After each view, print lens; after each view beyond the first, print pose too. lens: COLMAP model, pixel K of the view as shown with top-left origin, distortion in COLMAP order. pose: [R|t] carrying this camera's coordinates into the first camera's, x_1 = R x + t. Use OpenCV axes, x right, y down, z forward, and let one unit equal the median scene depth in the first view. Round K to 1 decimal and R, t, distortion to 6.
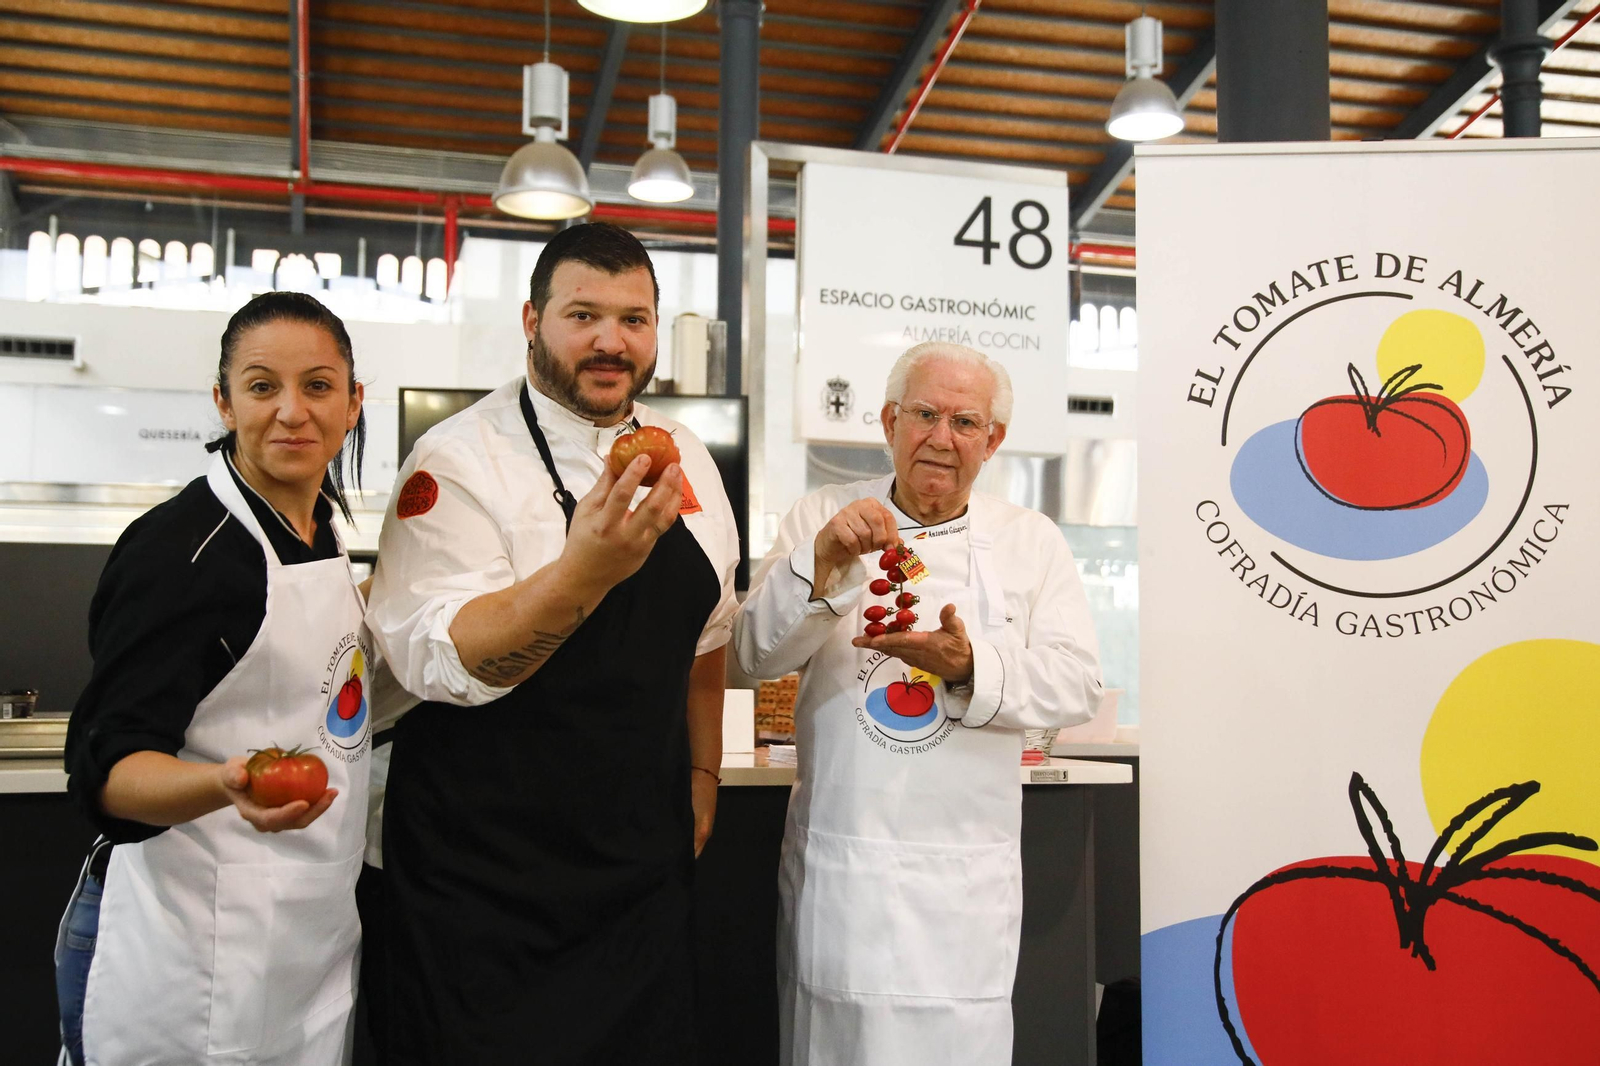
lens RADIAL K [[1806.2, 0, 849.7], [0, 1806.2, 498.4], [0, 0, 1]] dist [0.053810, 0.000000]
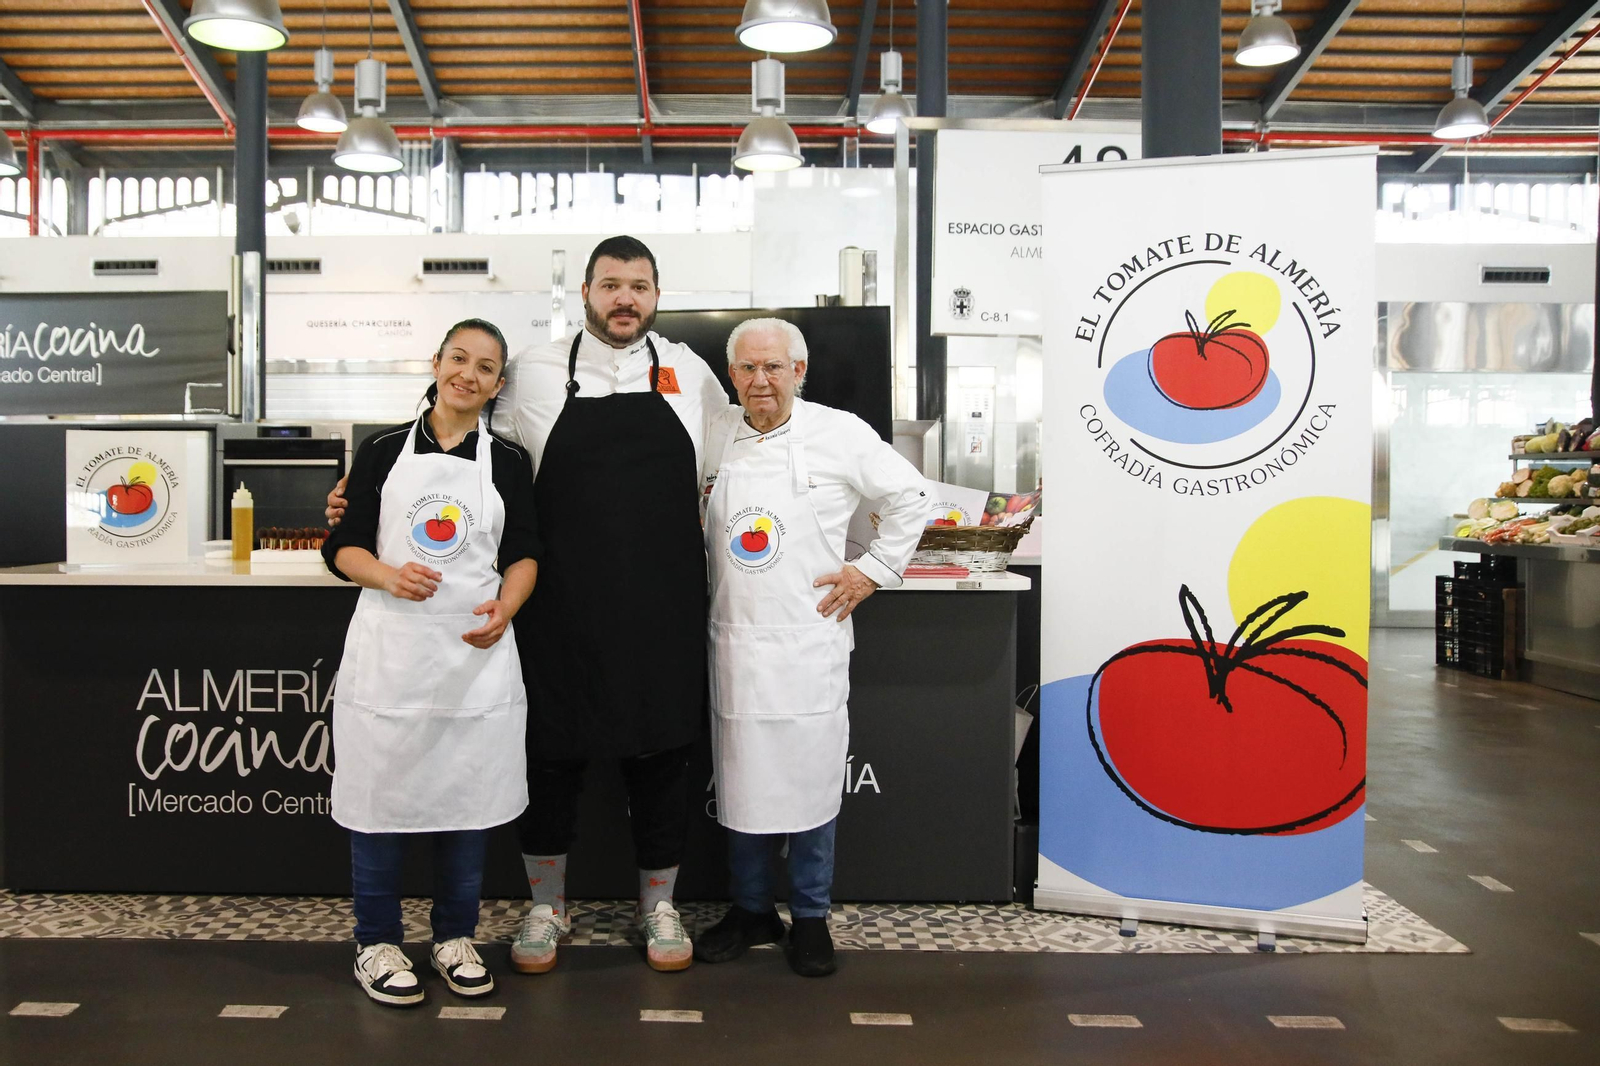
lens RADIAL K [[1439.8, 0, 767.7], [0, 1439.8, 511.5], [0, 0, 1]] dist [-0.039873, 0.010422]
pose [[0.970513, 0.002311, -0.241036, 0.226622], [0.026526, 0.992857, 0.116327, -0.056503], [0.239583, -0.119291, 0.963519, -0.222631]]
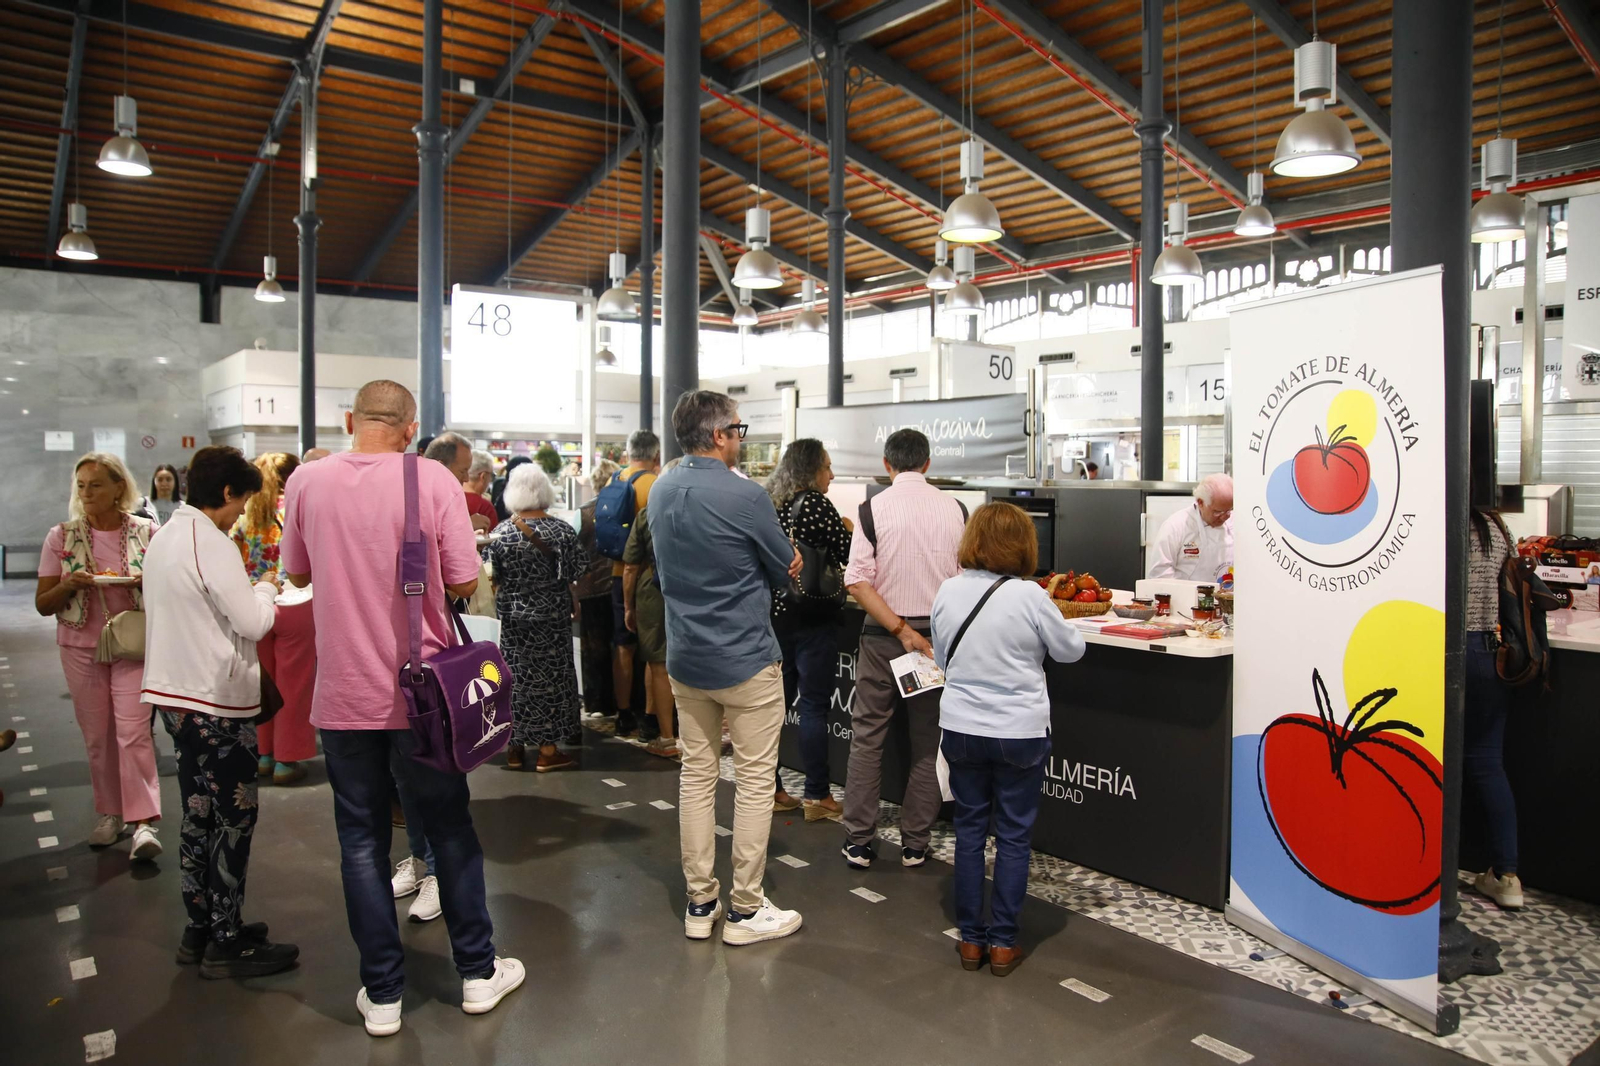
lens RADIAL K [[1216.4, 0, 813.0], [0, 1216.4, 530.6], [0, 0, 1]] dist [-0.040237, 0.013510]
pose [[0.388416, 0.036987, -0.920741, 1.115695], [0.093335, 0.992476, 0.079243, -0.109128], [0.916745, -0.116717, 0.382042, 0.148061]]
